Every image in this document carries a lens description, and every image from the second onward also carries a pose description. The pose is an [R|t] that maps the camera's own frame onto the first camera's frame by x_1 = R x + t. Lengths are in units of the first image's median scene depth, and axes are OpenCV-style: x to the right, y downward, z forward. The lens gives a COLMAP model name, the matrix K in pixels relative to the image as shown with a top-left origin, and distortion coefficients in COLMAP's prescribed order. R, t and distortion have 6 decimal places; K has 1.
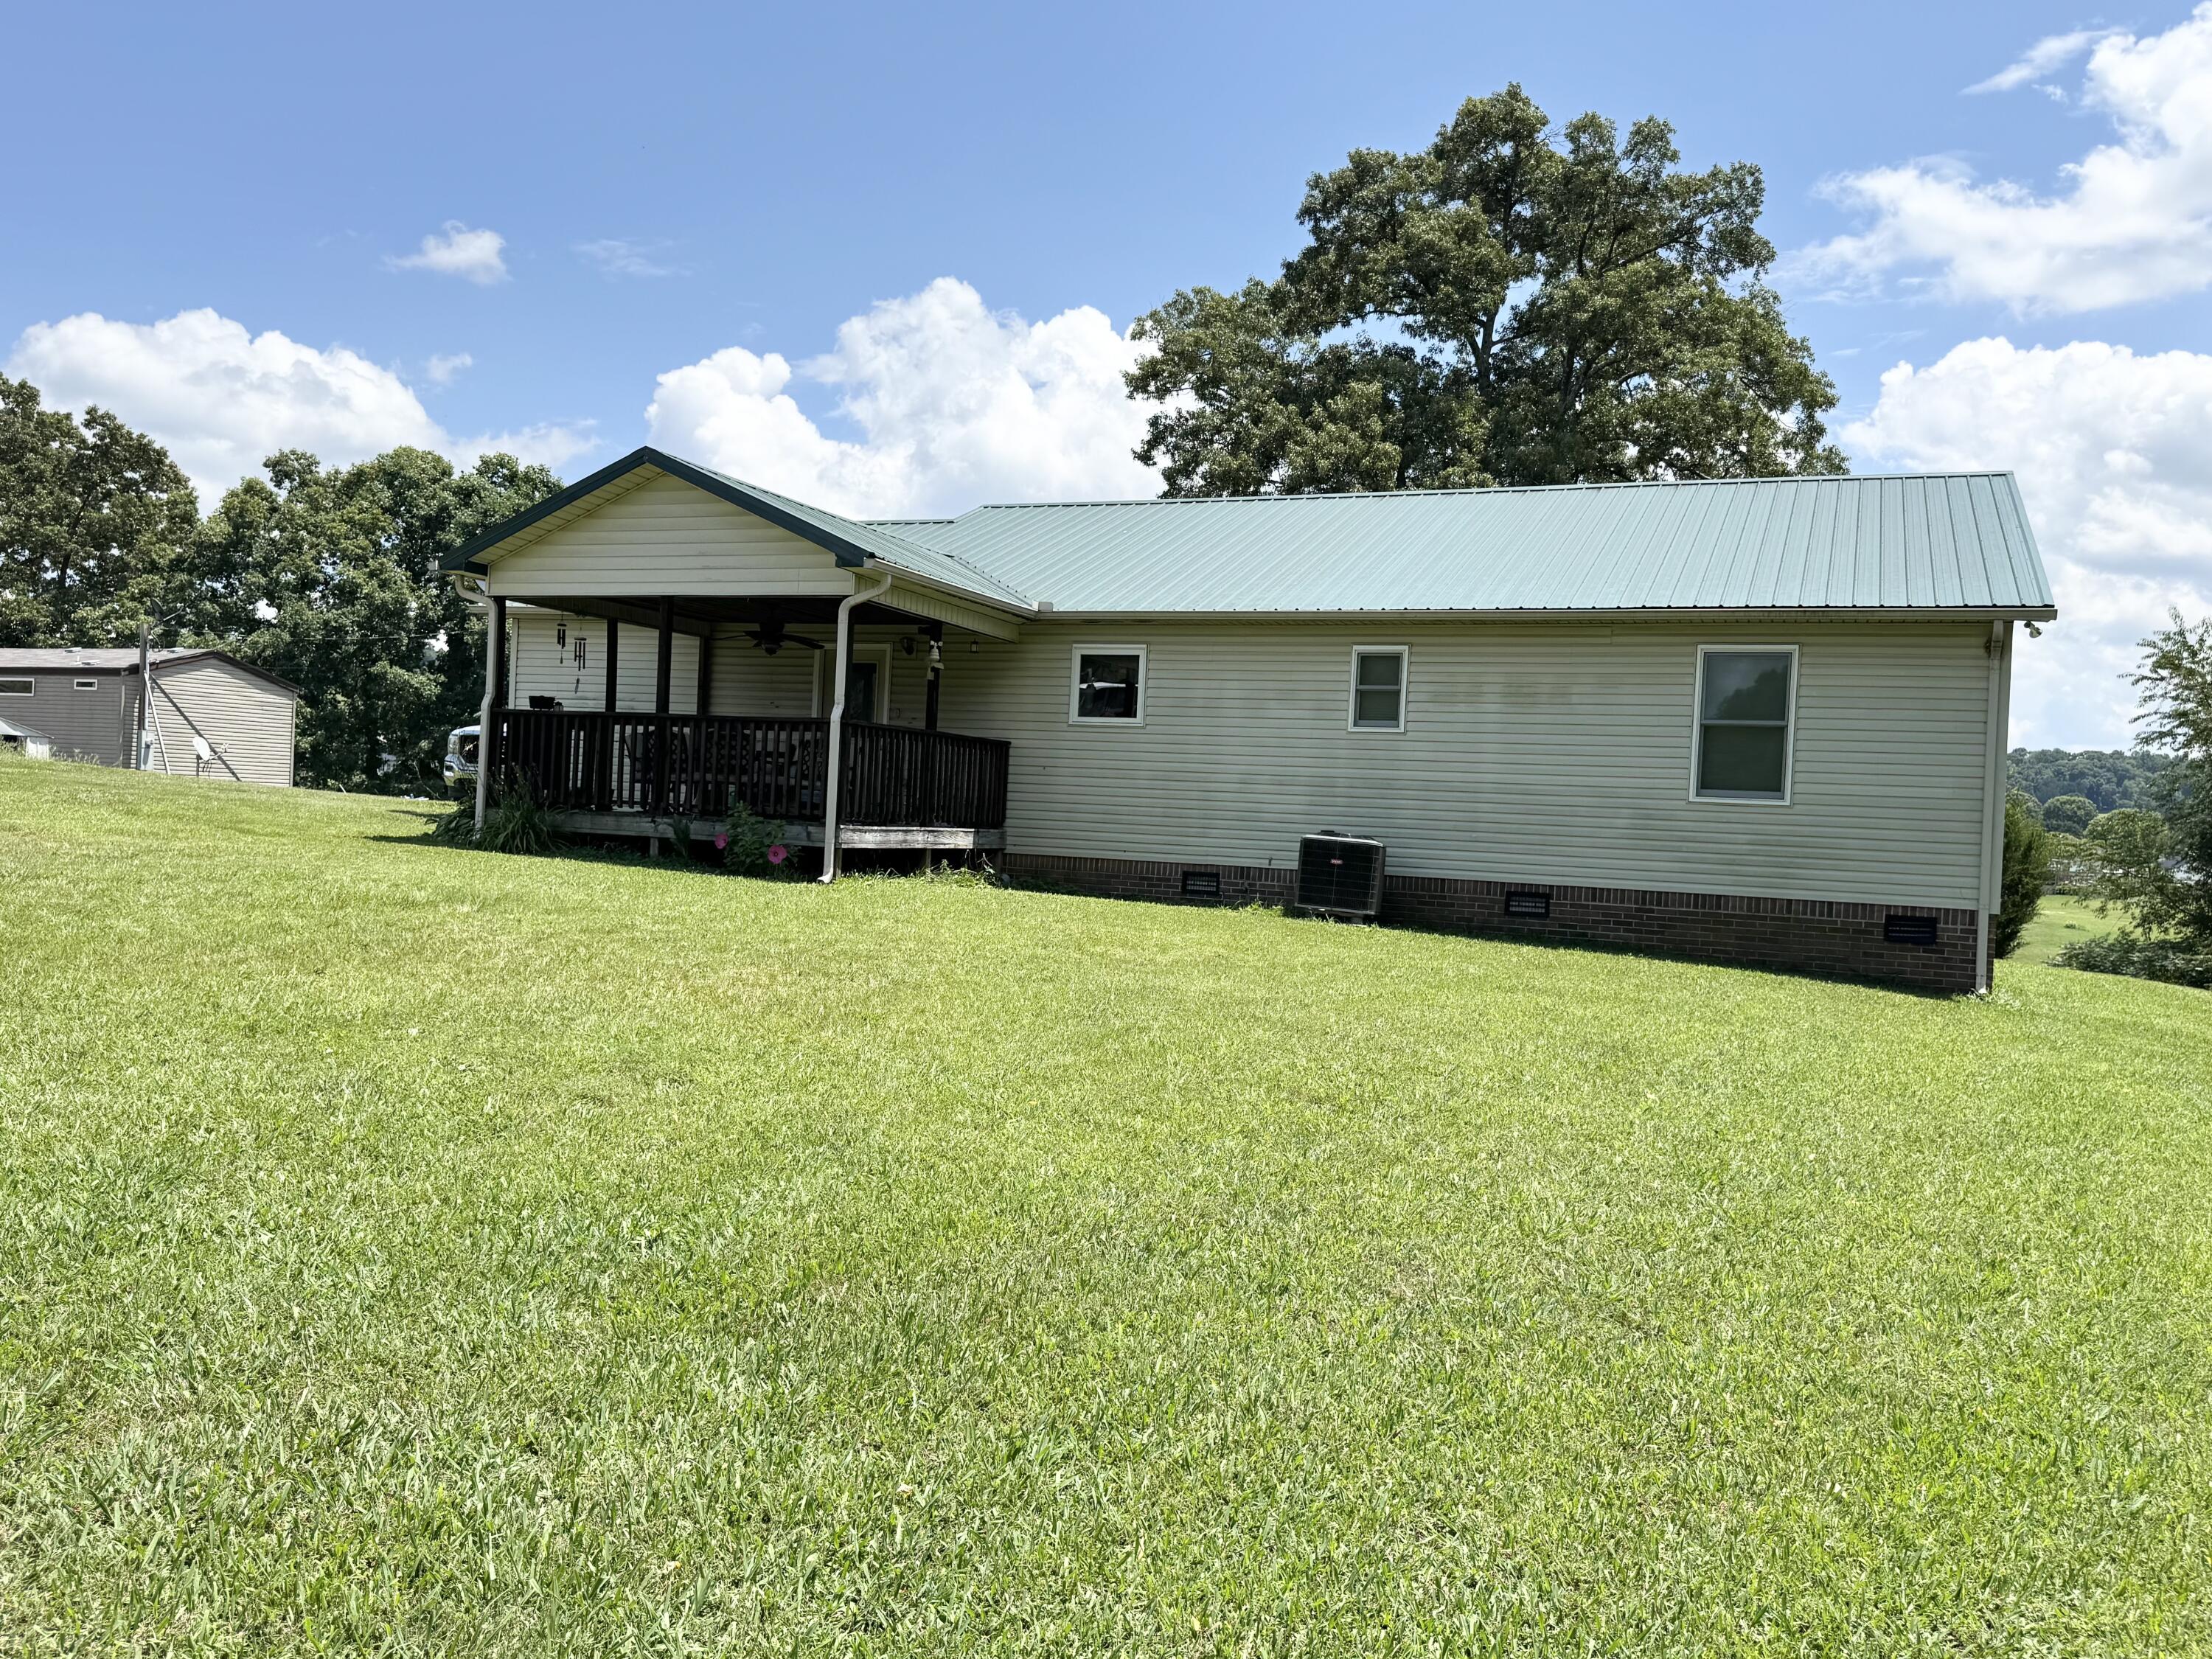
lens RADIAL K [[1795.8, 0, 1105.7], [0, 1795.8, 832.3], [0, 0, 1]] dist [-0.003143, -0.002092]
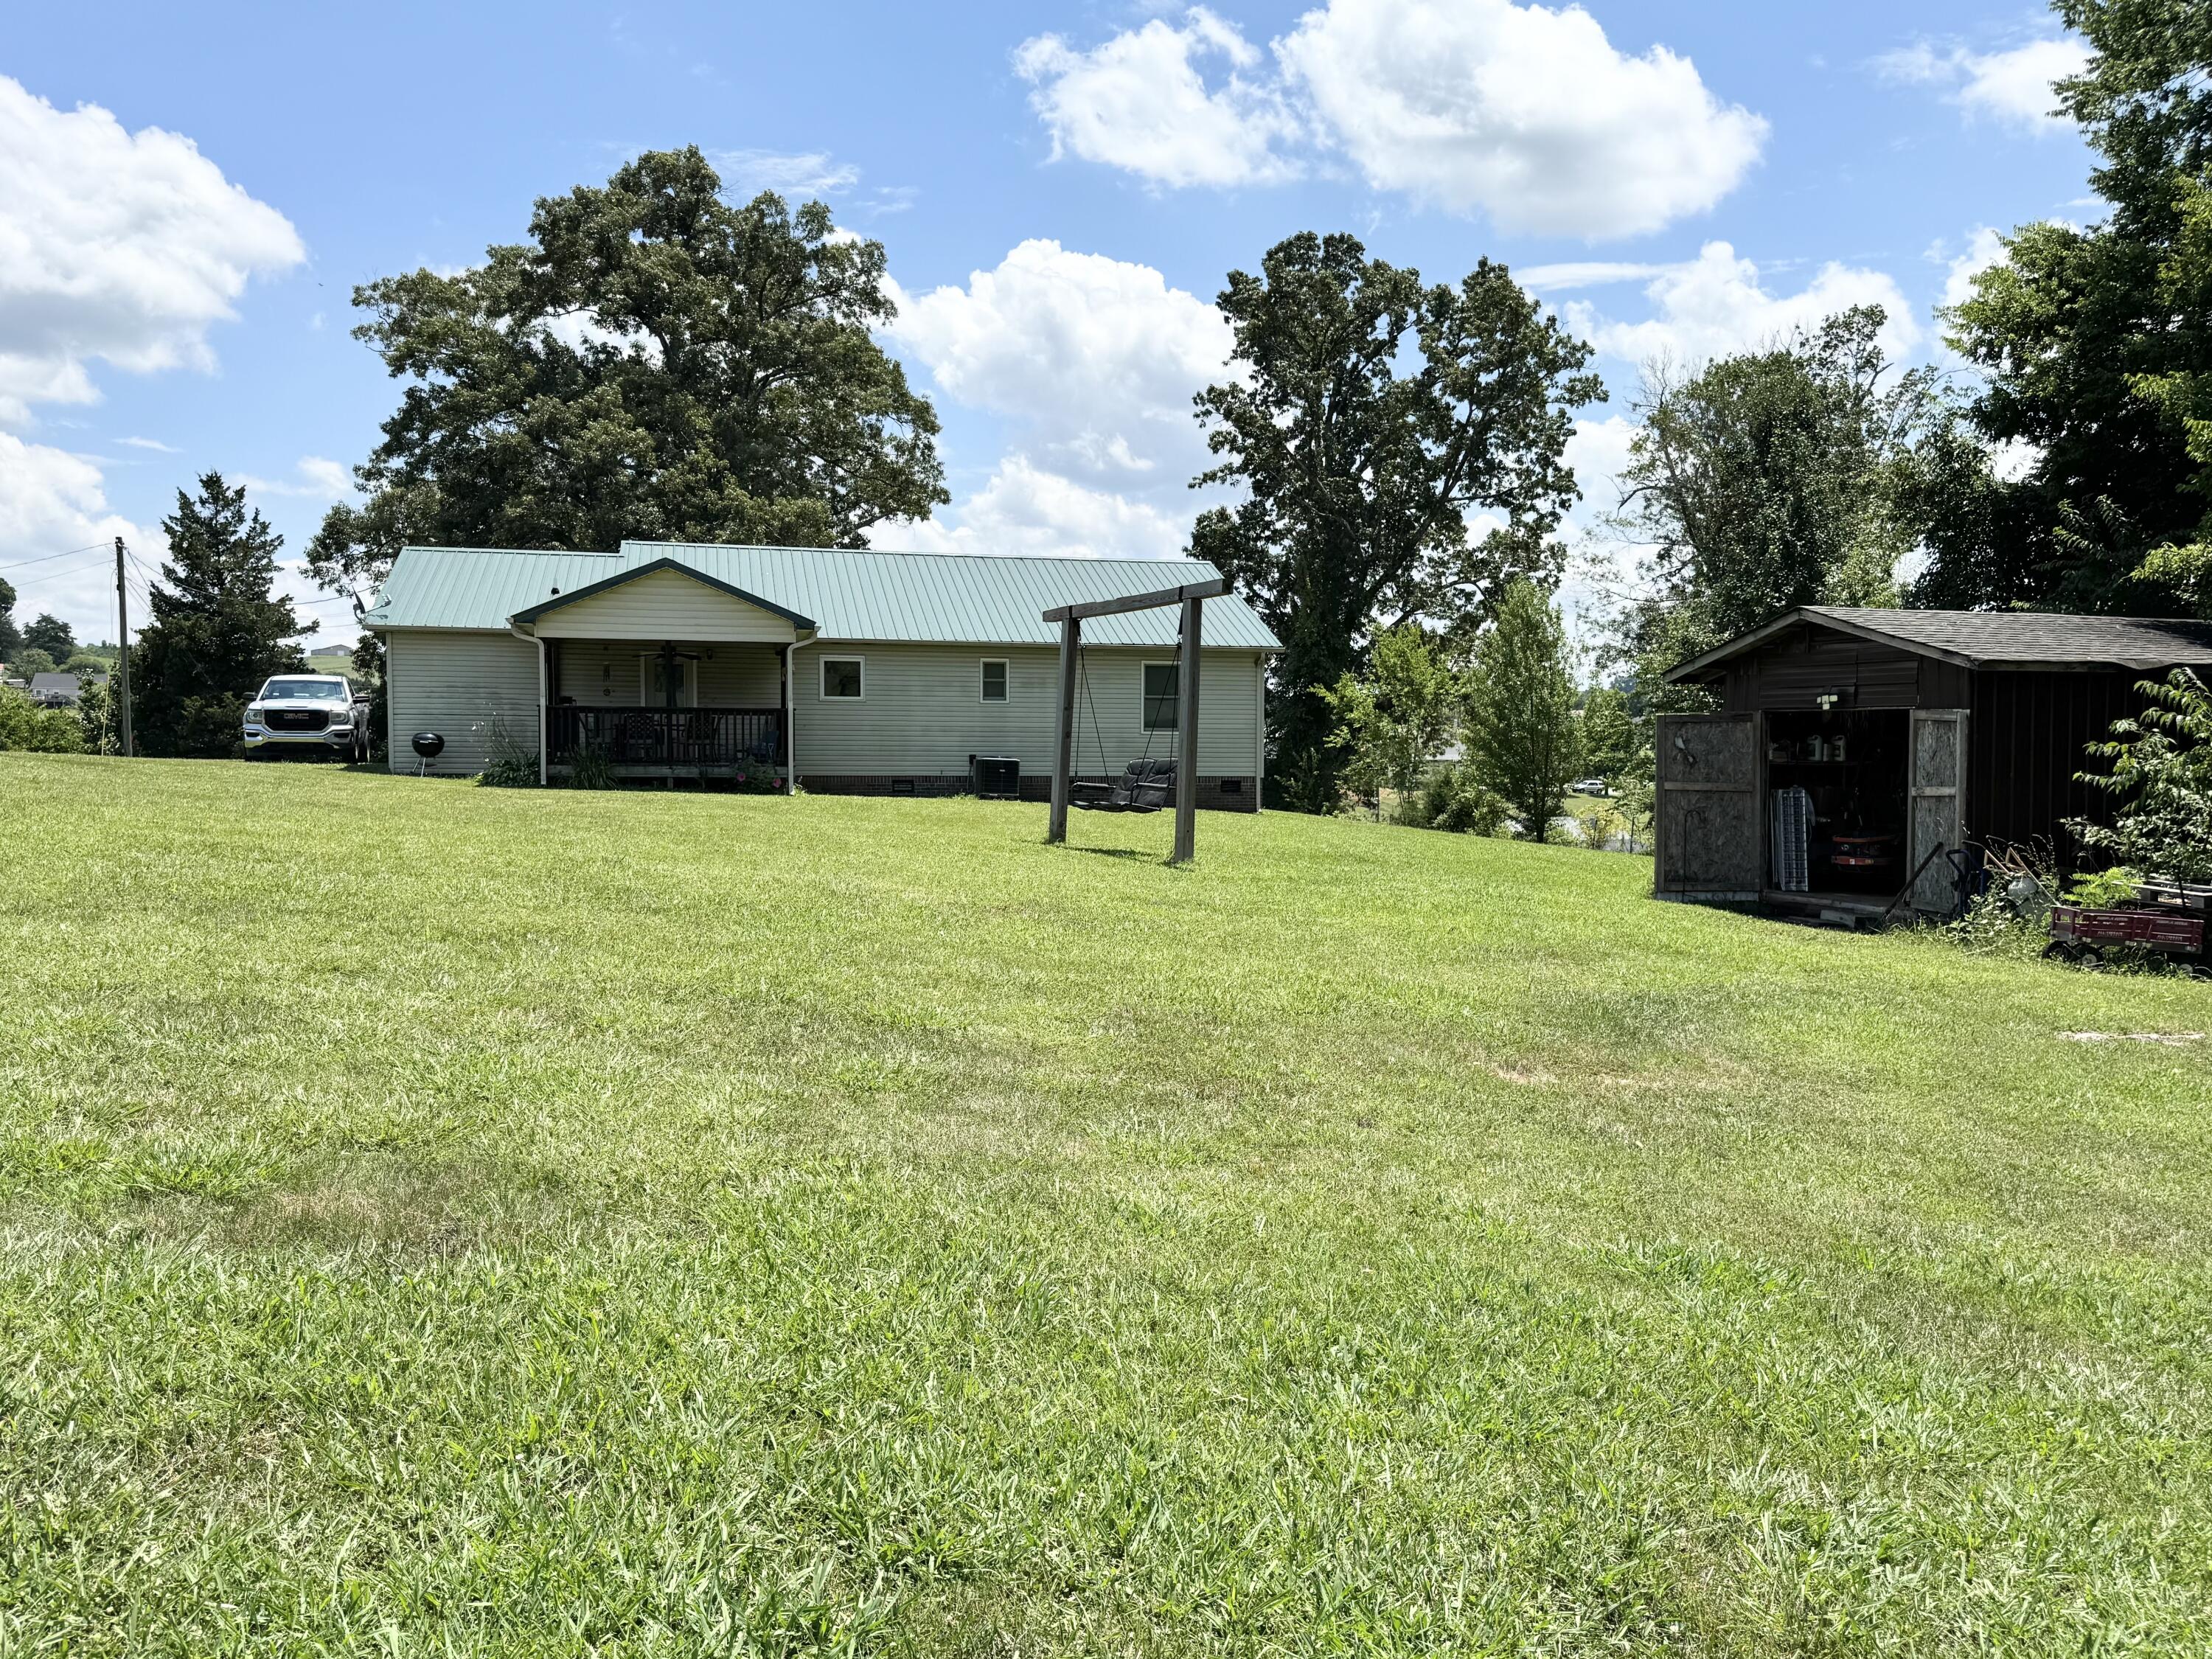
lens RADIAL K [[1795.8, 0, 1105.7], [0, 1795.8, 832.3], [0, 0, 1]] dist [-0.003143, -0.002092]
pose [[0.813982, -0.071454, 0.576479, -0.826521], [0.031614, 0.996384, 0.078862, -0.061323], [-0.580029, -0.045968, 0.813298, -0.620665]]
